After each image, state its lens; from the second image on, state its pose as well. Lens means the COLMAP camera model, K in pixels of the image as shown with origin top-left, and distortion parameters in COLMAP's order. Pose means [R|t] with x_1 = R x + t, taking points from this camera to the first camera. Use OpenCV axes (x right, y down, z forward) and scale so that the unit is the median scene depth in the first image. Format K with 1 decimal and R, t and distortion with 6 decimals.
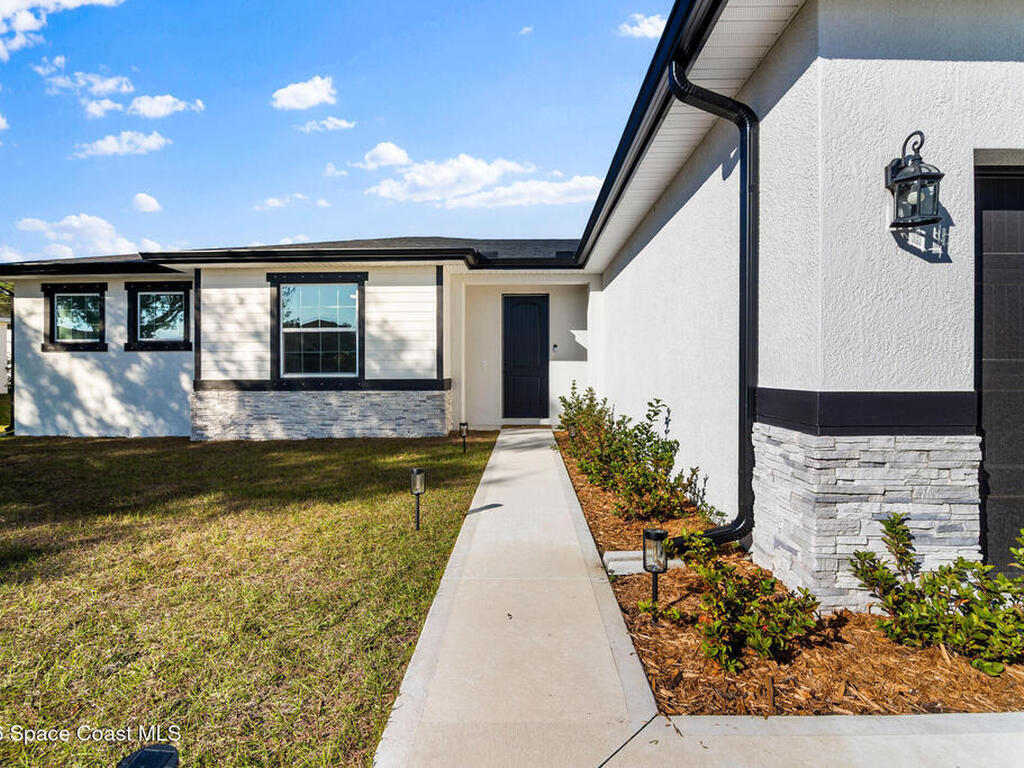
lens RADIAL K [[525.8, 0, 512.0], [0, 525.8, 384.0], [0, 0, 1]] dist [-0.001720, -0.000437]
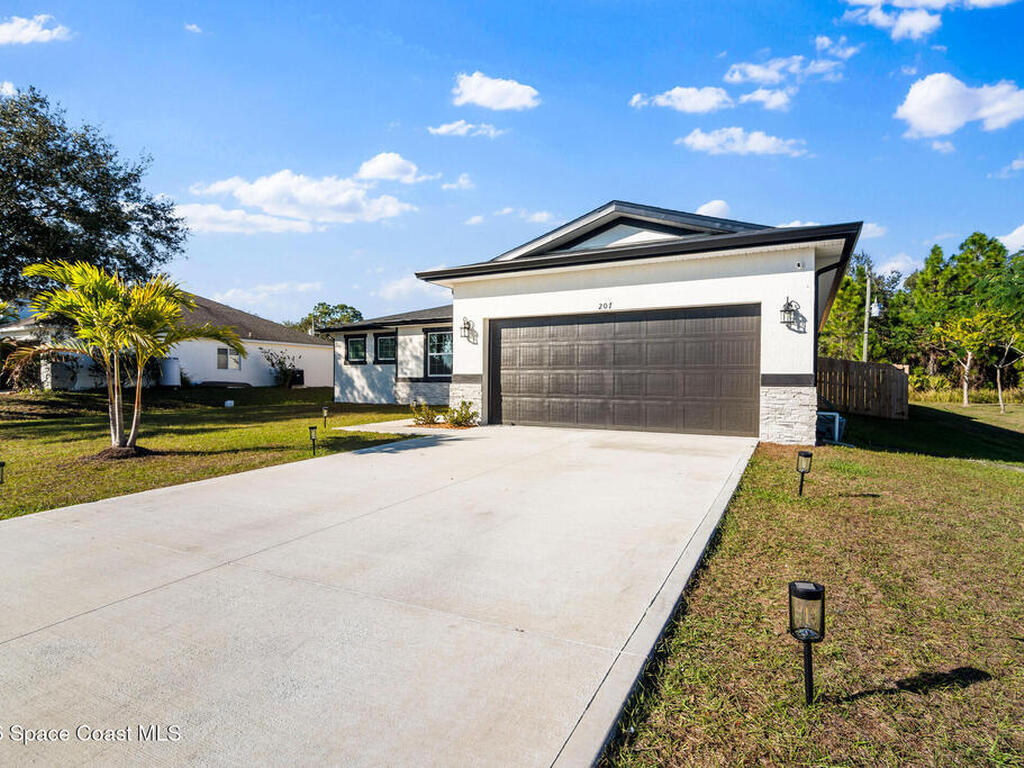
lens RADIAL K [[512.1, 0, 518.7], [0, 512.1, 374.9], [0, 0, 1]] dist [0.001661, -0.000116]
pose [[0.905983, 0.004788, -0.423287, 0.758423], [-0.020743, 0.999237, -0.033094, 0.041930], [0.422806, 0.038763, 0.905391, -0.710019]]
